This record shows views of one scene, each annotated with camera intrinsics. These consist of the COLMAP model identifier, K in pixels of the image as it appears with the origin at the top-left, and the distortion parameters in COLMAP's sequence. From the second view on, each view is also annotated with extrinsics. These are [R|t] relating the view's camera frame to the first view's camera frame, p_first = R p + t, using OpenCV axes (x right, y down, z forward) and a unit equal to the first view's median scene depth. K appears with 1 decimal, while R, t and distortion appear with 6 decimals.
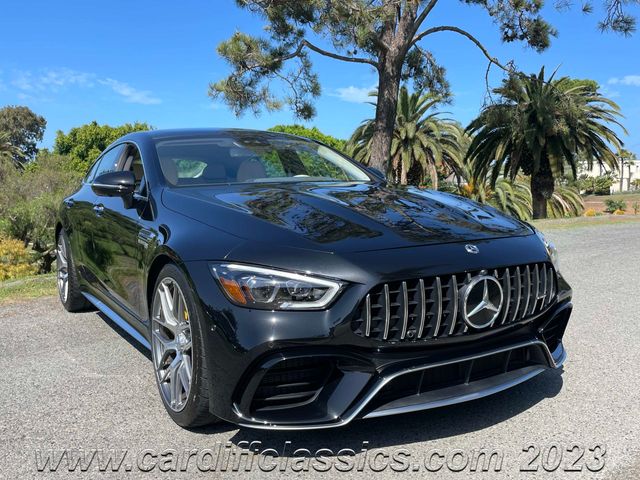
lens RADIAL K [[601.0, 0, 320.0], [0, 601.0, 240.0], [0, 0, 1]] dist [0.074078, -0.101116]
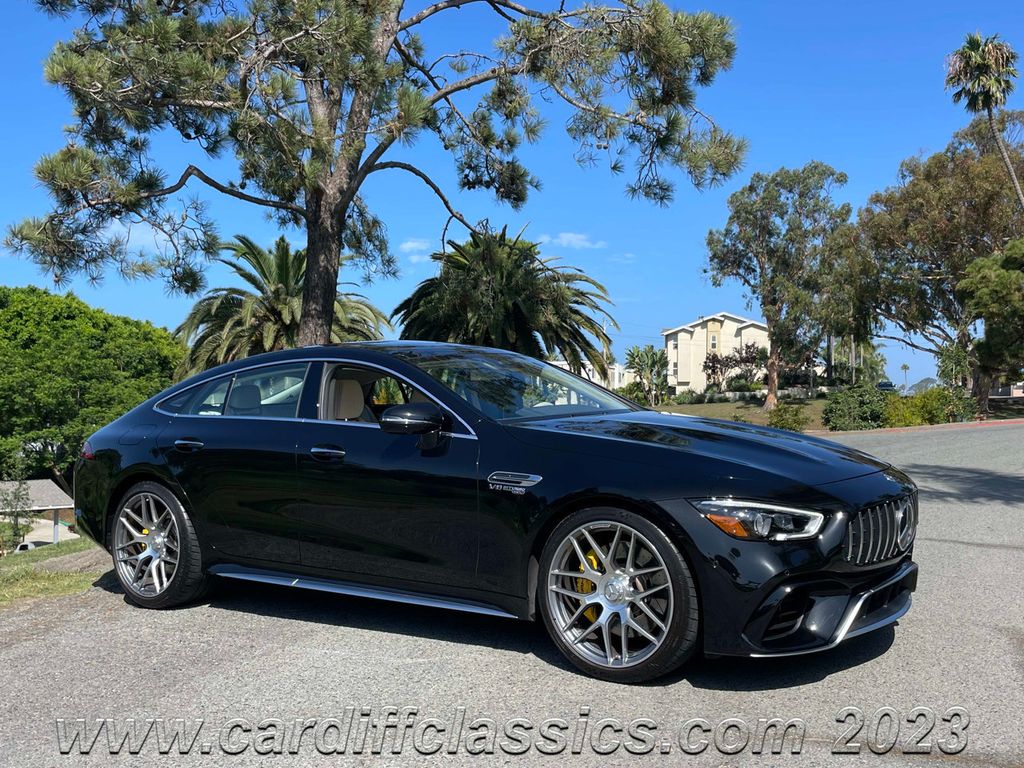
lens RADIAL K [[1039.7, 0, 515.5], [0, 1039.7, 386.9], [0, 0, 1]] dist [0.094944, -0.194699]
pose [[0.912495, 0.000252, 0.409087, -0.088610], [0.040834, 0.994950, -0.091694, -0.000206], [-0.407044, 0.100375, 0.907877, -0.036358]]
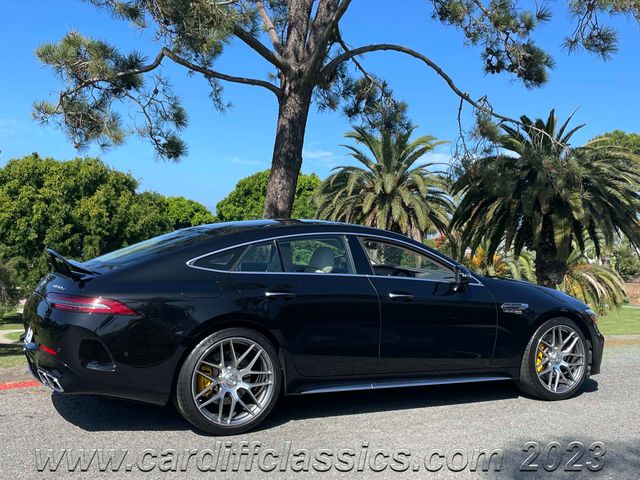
lens RADIAL K [[708.9, 0, 315.9], [0, 708.9, 241.1], [0, 0, 1]] dist [0.099446, -0.182993]
pose [[0.997746, 0.056403, -0.036349, 0.105292], [-0.059451, 0.994248, -0.089090, -0.023620], [0.031115, 0.091050, 0.995360, 0.107493]]
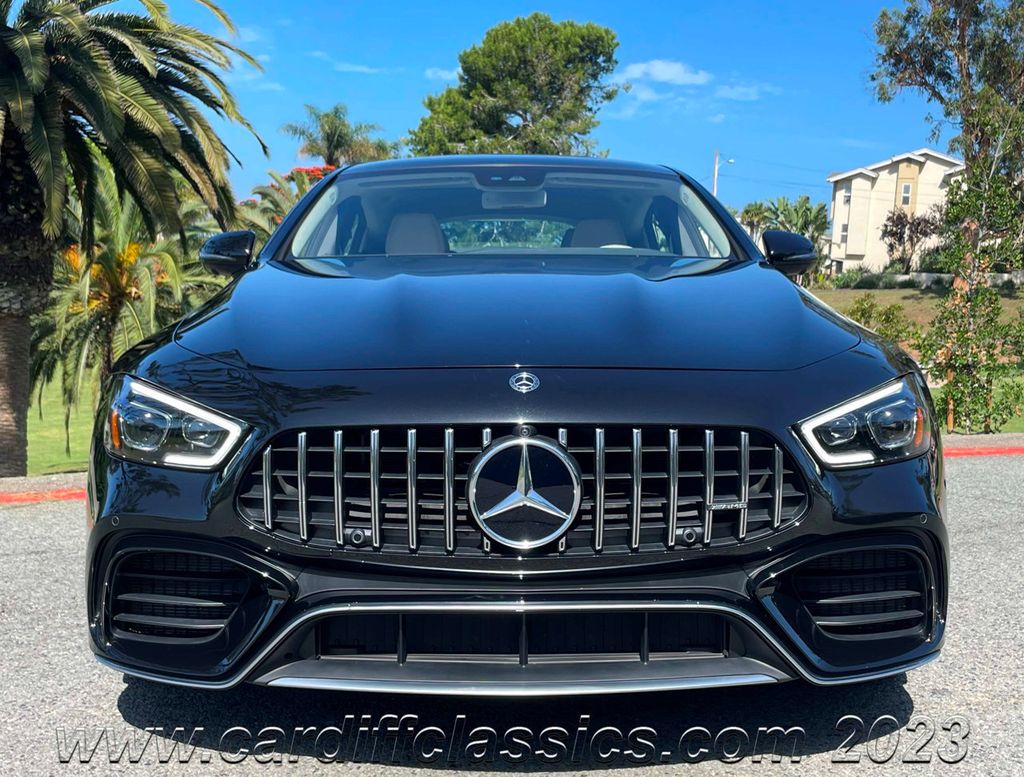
lens RADIAL K [[1296.6, 0, 521.1], [0, 1296.6, 370.7], [0, 0, 1]] dist [0.088541, -0.116514]
pose [[0.968560, 0.019897, 0.247982, 0.447207], [-0.020697, 0.999786, 0.000621, -0.044397], [-0.247916, -0.005734, 0.968764, 0.300089]]
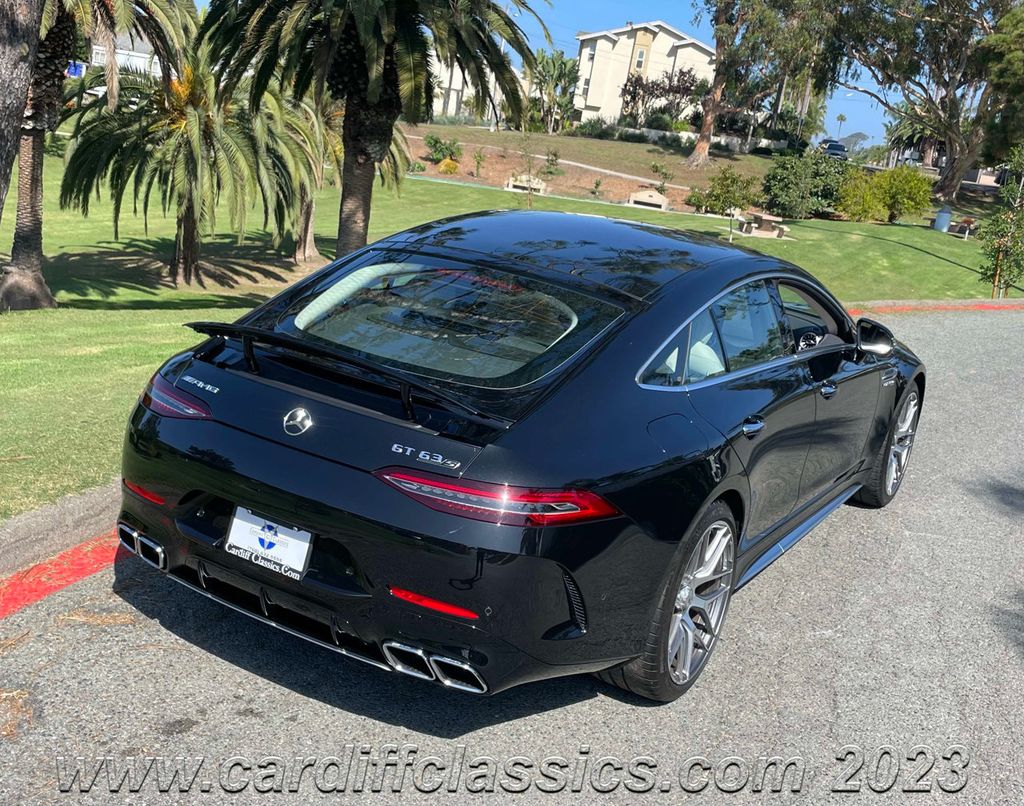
lens RADIAL K [[1220.0, 0, 483.8], [0, 1220.0, 407.9], [0, 0, 1]] dist [0.107156, -0.194691]
pose [[0.864523, 0.005068, 0.502568, -0.006733], [-0.102901, 0.980552, 0.167122, -0.048052], [-0.491947, -0.196196, 0.848231, 0.162940]]
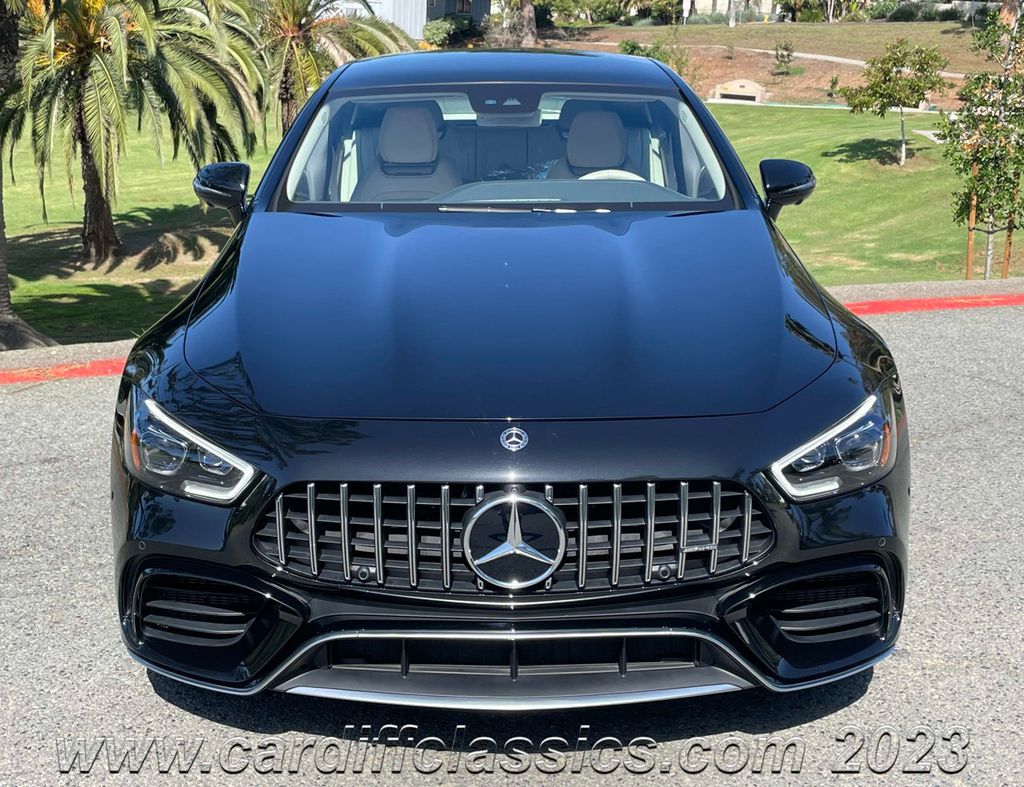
lens RADIAL K [[1382.7, 0, 507.4], [0, 1382.7, 368.3], [0, 0, 1]] dist [0.083171, -0.102475]
pose [[0.971349, -0.026688, 0.236156, 0.445120], [-0.018947, 0.981816, 0.188888, -0.065813], [-0.236903, -0.187950, 0.953180, 0.290471]]
